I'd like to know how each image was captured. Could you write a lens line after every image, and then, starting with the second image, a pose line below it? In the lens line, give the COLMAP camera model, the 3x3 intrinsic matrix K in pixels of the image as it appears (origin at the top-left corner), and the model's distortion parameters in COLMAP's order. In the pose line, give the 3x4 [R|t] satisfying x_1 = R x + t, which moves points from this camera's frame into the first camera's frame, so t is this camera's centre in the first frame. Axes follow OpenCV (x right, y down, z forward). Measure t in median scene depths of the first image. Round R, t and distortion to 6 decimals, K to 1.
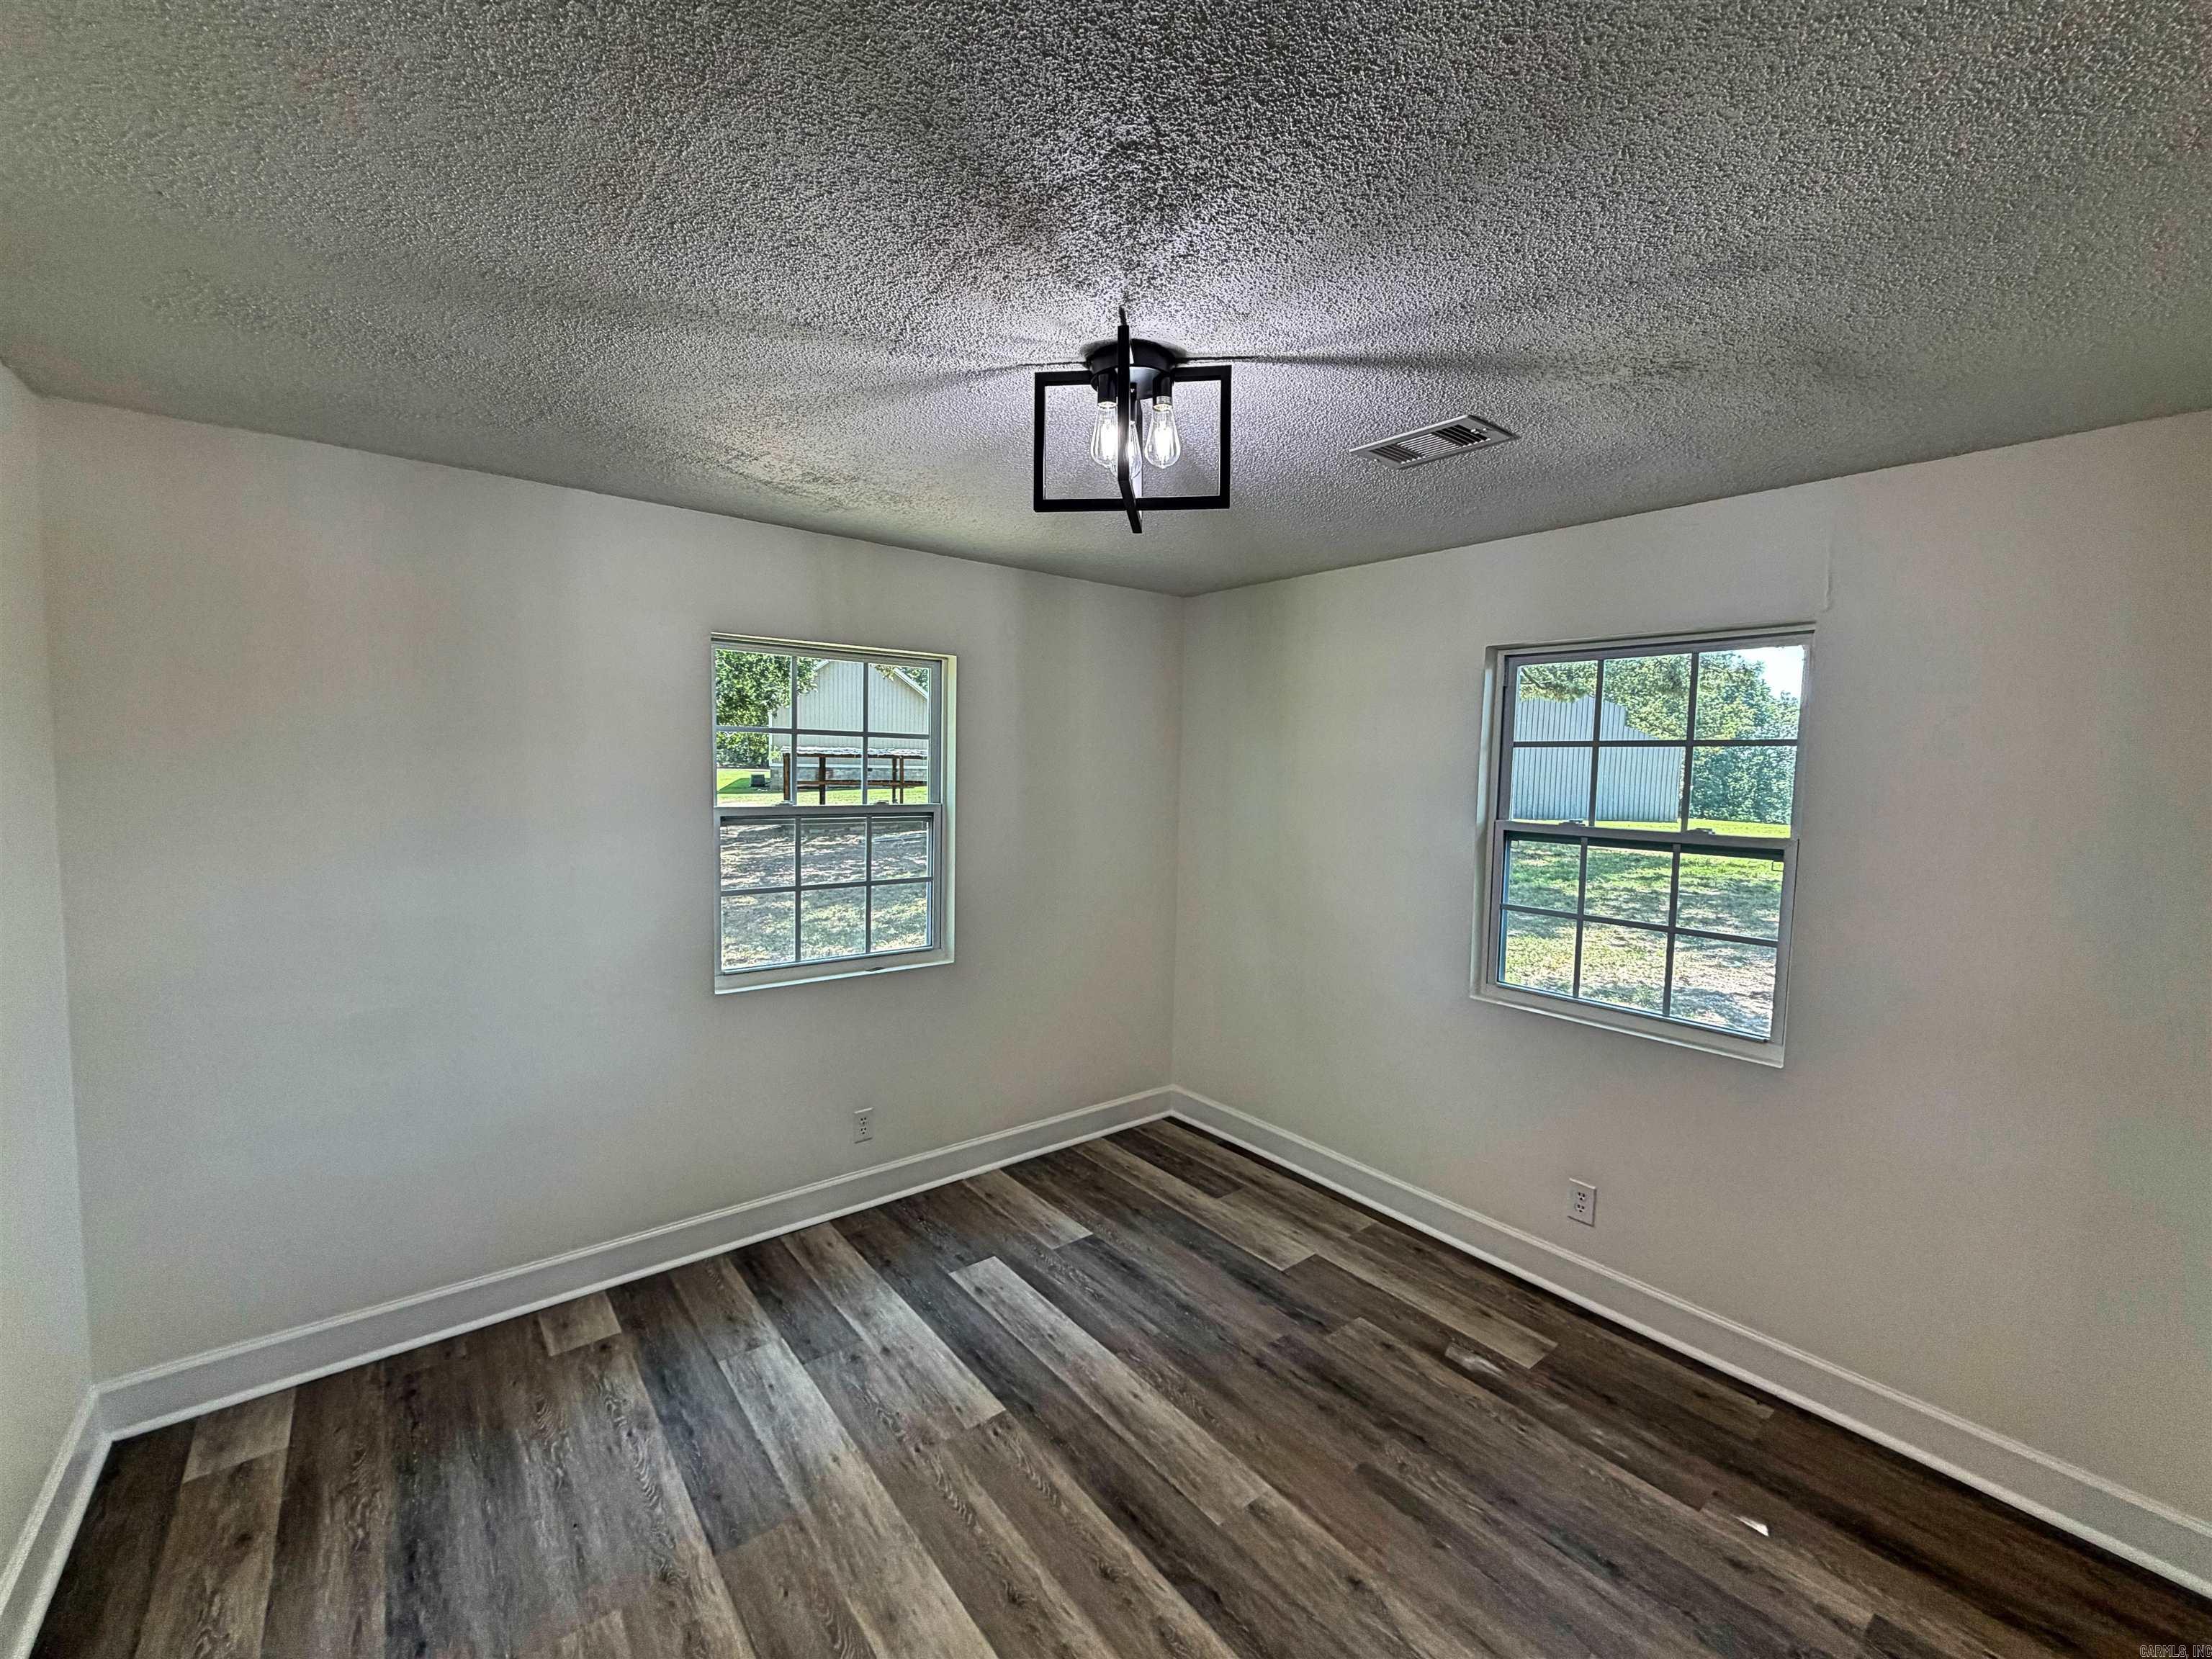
lens RADIAL K [[899.8, 0, 1104.5], [0, 899.8, 831.0], [0, 0, 1]] dist [0.001378, 0.000202]
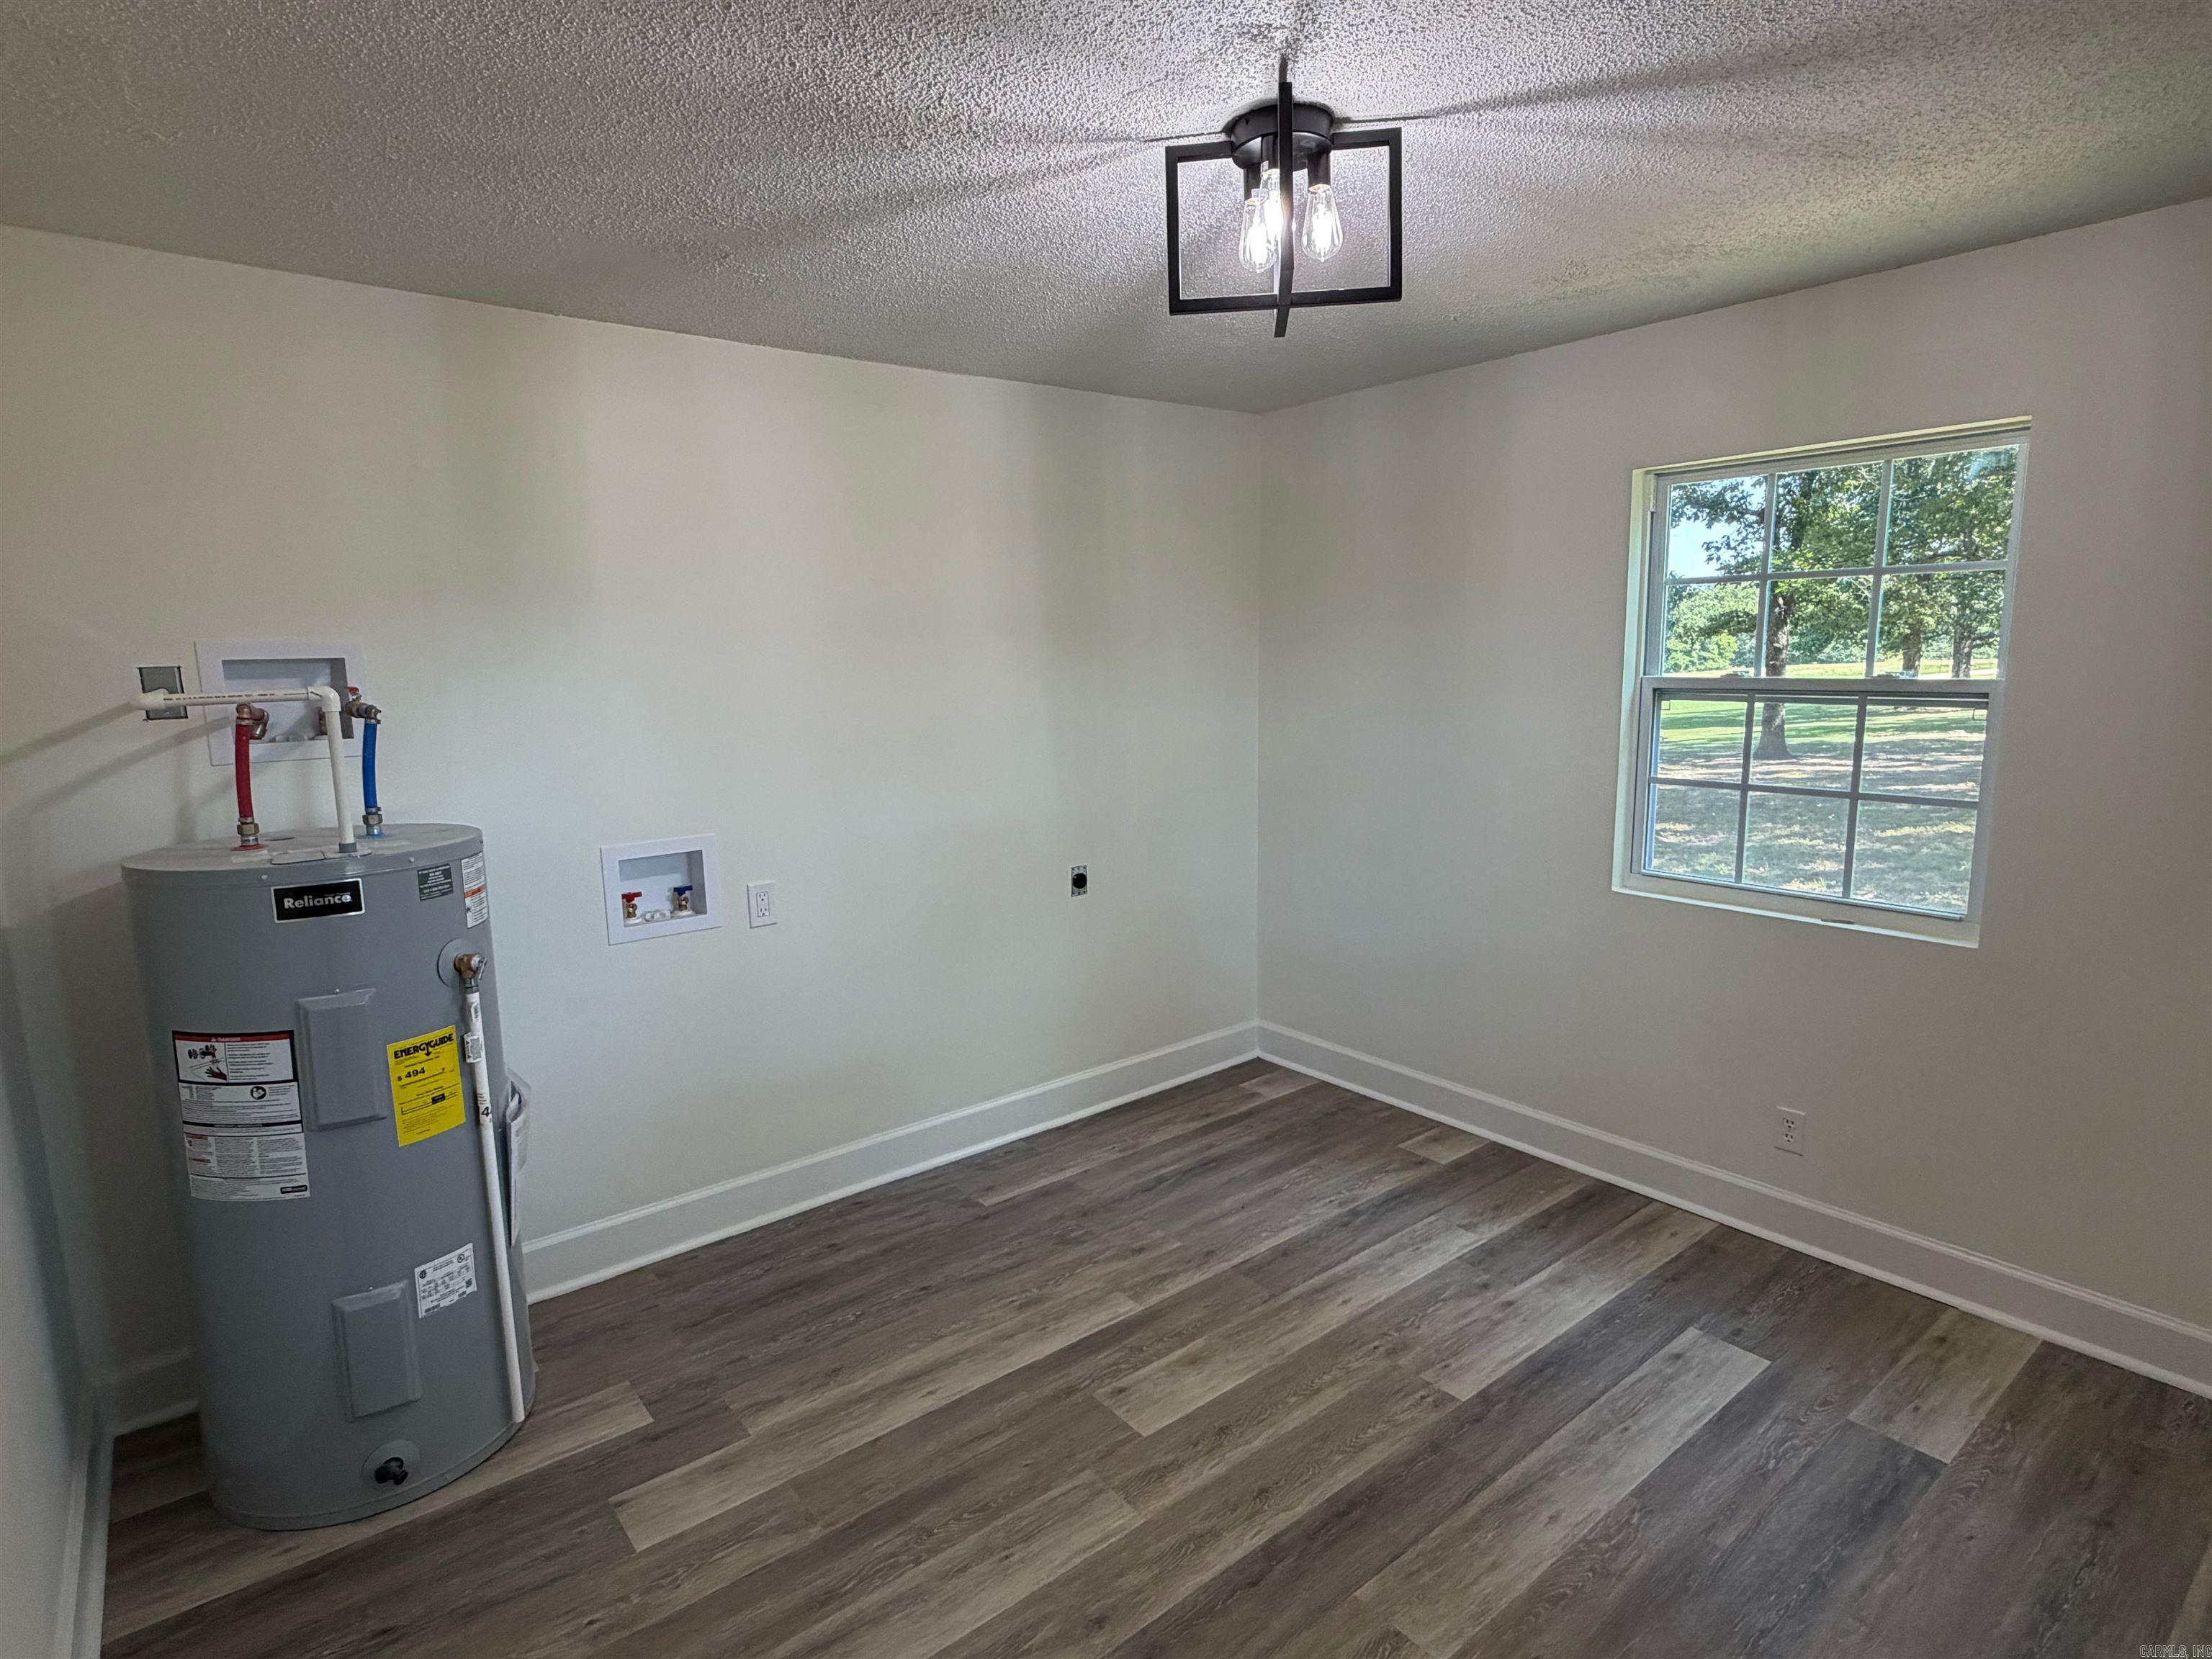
lens RADIAL K [[1162.2, 0, 1106.2], [0, 1162.2, 827.9], [0, 0, 1]] dist [0.000574, 0.000192]
pose [[0.003264, 0.135459, -0.990778, 0.869670], [-0.054609, 0.989329, 0.135081, -0.007247], [0.998502, 0.053664, 0.010626, 0.622626]]
